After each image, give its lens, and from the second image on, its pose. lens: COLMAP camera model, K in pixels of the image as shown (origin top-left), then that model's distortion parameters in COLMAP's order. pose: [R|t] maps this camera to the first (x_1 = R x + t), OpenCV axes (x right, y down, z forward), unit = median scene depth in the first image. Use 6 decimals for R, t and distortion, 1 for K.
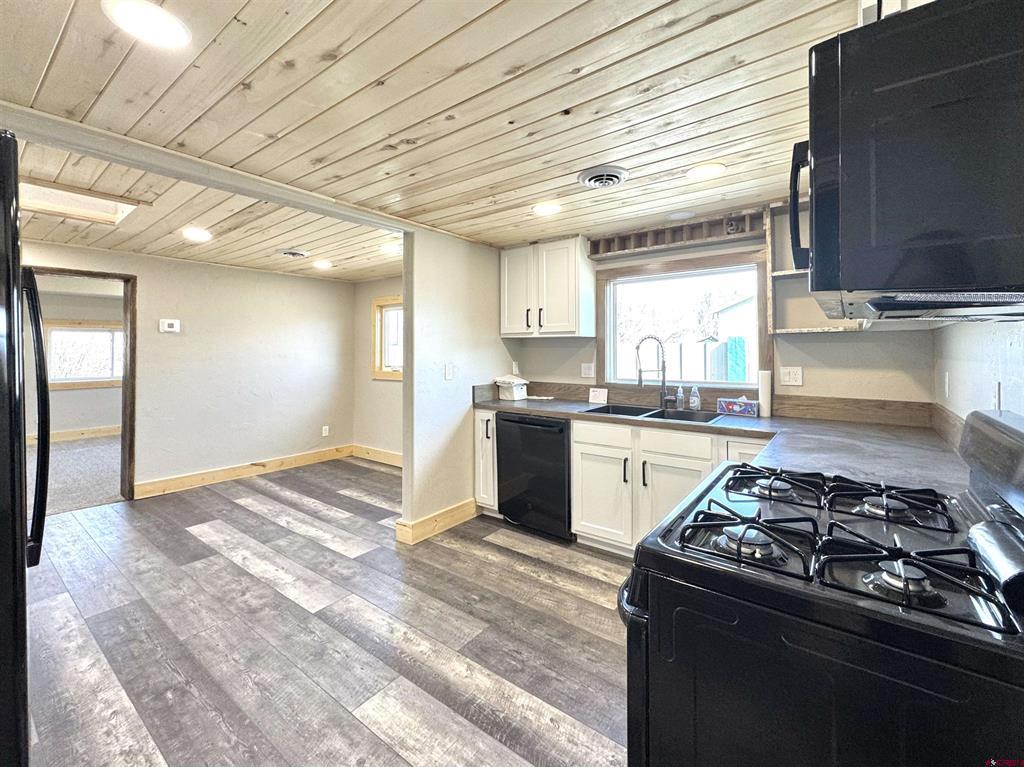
lens RADIAL K [[437.7, 0, 510.8], [0, 437.7, 345.9], [0, 0, 1]] dist [0.000593, 0.000077]
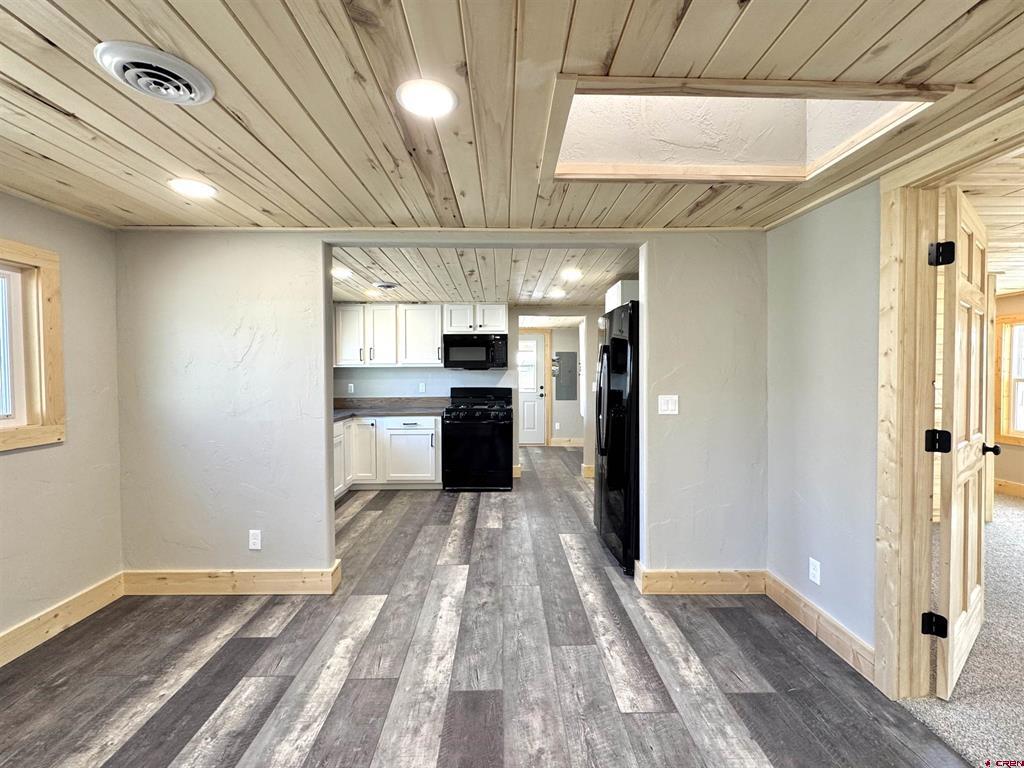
lens RADIAL K [[426.5, 0, 512.0], [0, 426.5, 384.0], [0, 0, 1]] dist [-0.002050, -0.000391]
pose [[-0.624946, -0.012662, 0.780566, -1.234503], [-0.002730, 0.999898, 0.014035, 0.013412], [-0.780663, 0.006640, -0.624916, 1.349979]]
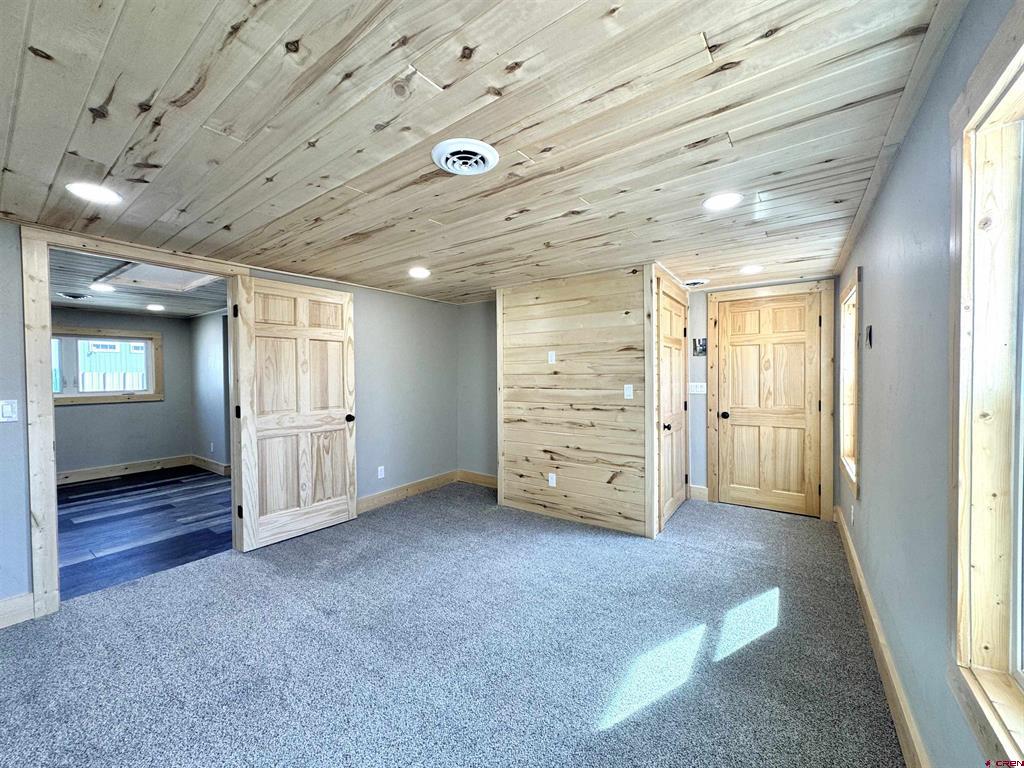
lens RADIAL K [[417.0, 0, 515.7], [0, 417.0, 378.4], [0, 0, 1]] dist [-0.000362, 0.000084]
pose [[-0.037835, -0.009921, 0.999235, -2.271354], [-0.001203, 0.999950, 0.009883, 0.001542], [-0.999283, -0.000828, -0.037845, -0.200249]]
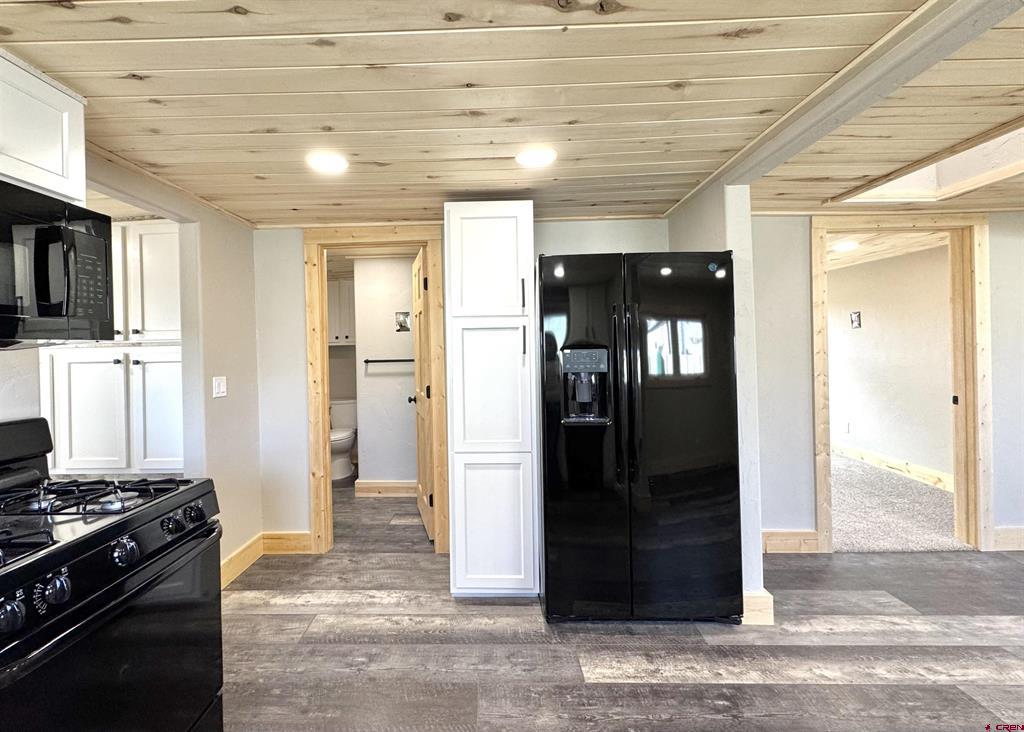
lens RADIAL K [[446.7, 0, 481.2], [0, 446.7, 347.4], [0, 0, 1]] dist [0.000971, 0.000227]
pose [[-0.810527, 0.023533, -0.585228, 0.137330], [0.031982, 0.999480, -0.004105, -0.009380], [0.584827, -0.022044, -0.810858, 0.902080]]
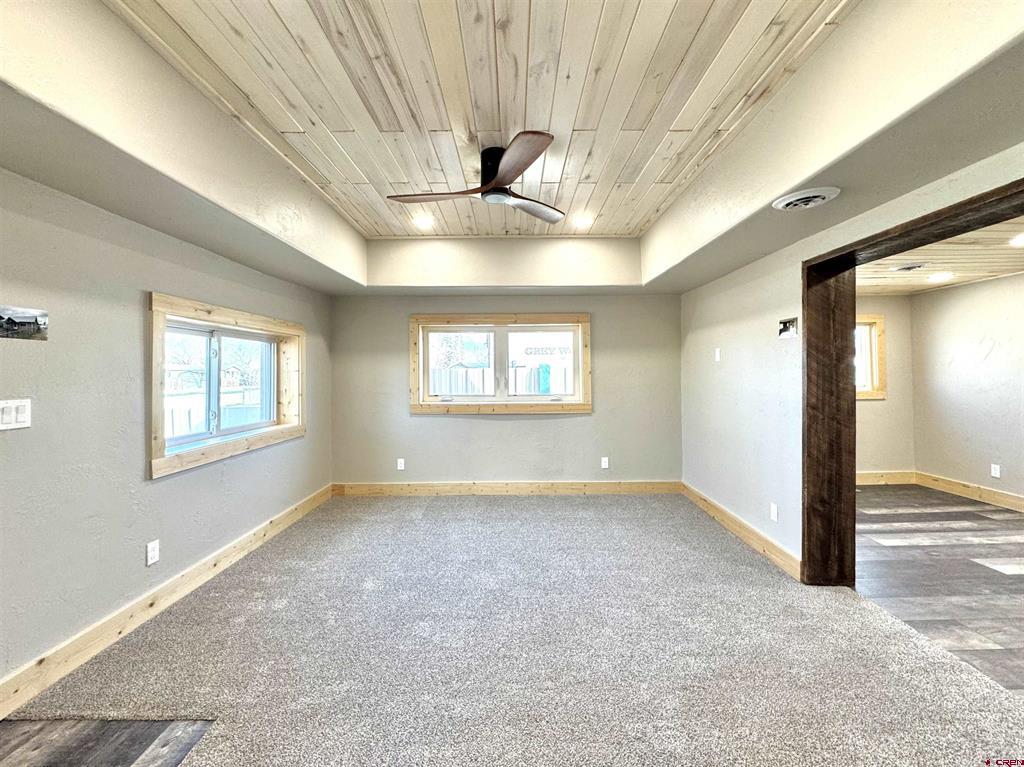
lens RADIAL K [[414.0, 0, 513.6], [0, 414.0, 371.5], [0, 0, 1]] dist [-0.000969, -0.000189]
pose [[0.776456, 0.001077, 0.630171, -2.353333], [0.001018, 0.999995, -0.002963, 0.025043], [-0.630171, 0.002943, 0.776451, 1.150349]]
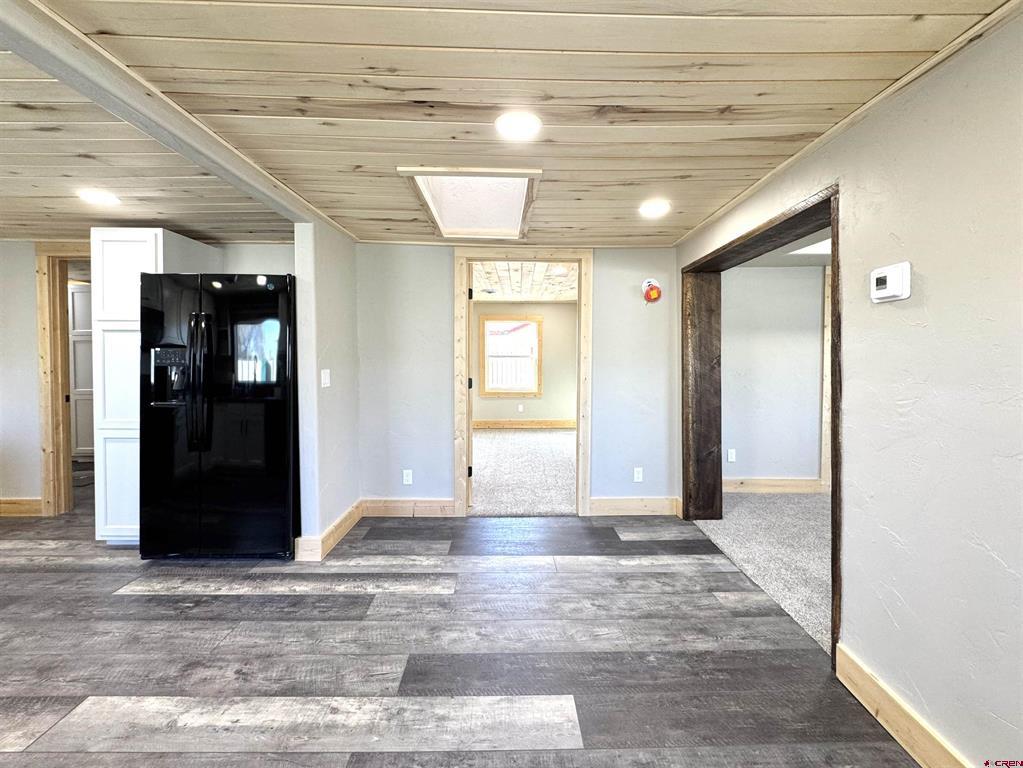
lens RADIAL K [[430.2, 0, 513.1], [0, 430.2, 365.6], [0, 0, 1]] dist [-0.001453, -0.000193]
pose [[-0.783284, 0.021907, -0.621277, -0.449939], [0.009540, 0.999685, 0.023222, 0.019908], [0.621590, 0.012262, -0.783247, 1.582763]]
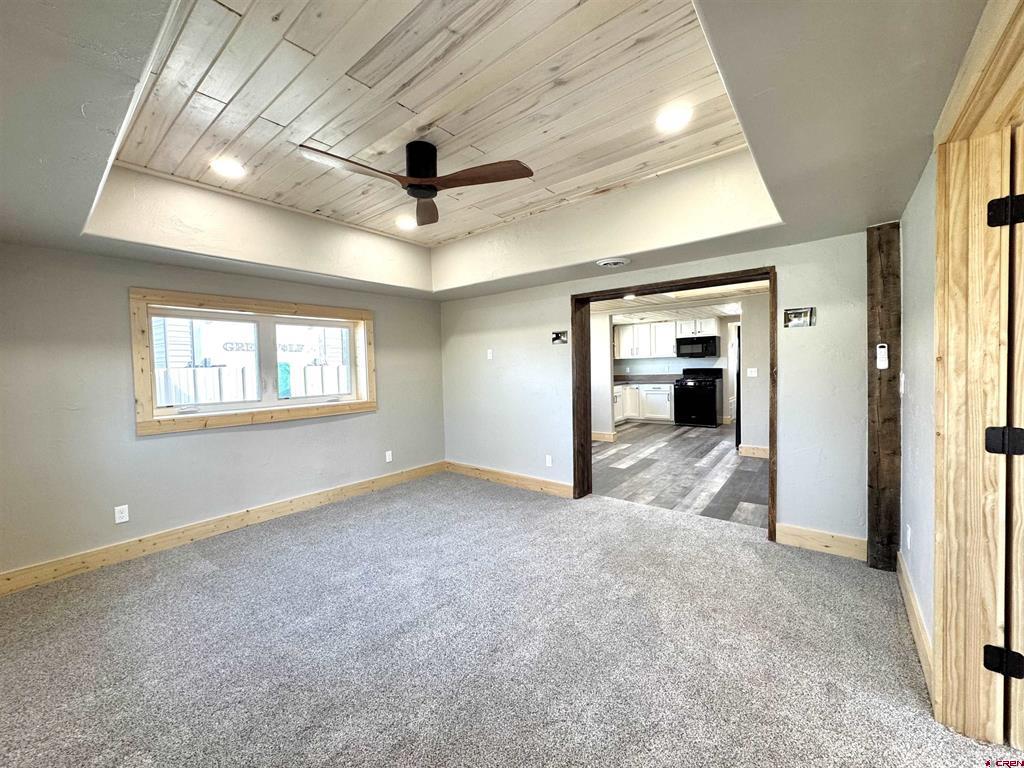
lens RADIAL K [[406.1, 0, 512.0], [0, 406.1, 384.0], [0, 0, 1]] dist [-0.002741, 0.000089]
pose [[0.009228, -0.039511, 0.999177, -2.691012], [0.019618, 0.999034, 0.039324, 0.026300], [-0.999765, 0.019239, 0.009994, 1.652830]]
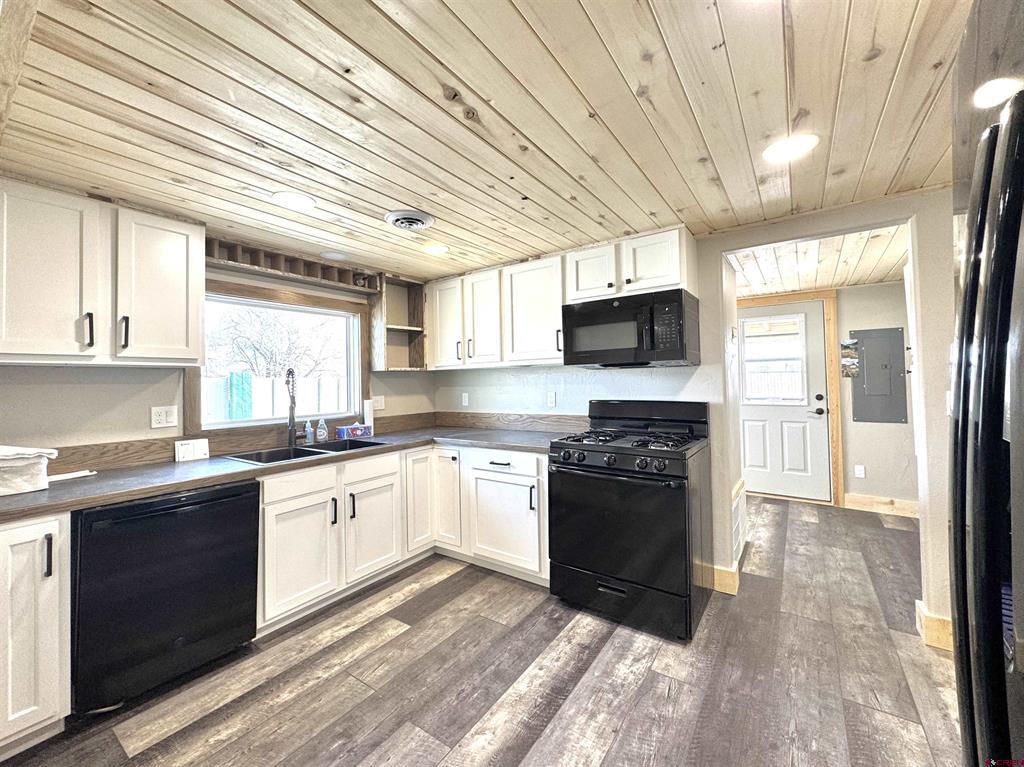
lens RADIAL K [[414.0, 0, 513.6], [0, 414.0, 371.5], [0, 0, 1]] dist [-0.000969, -0.000189]
pose [[-0.042590, 0.028283, 0.998692, -0.619745], [0.010444, 0.999557, -0.027862, 0.012138], [-0.999038, 0.009244, -0.042866, 0.616377]]
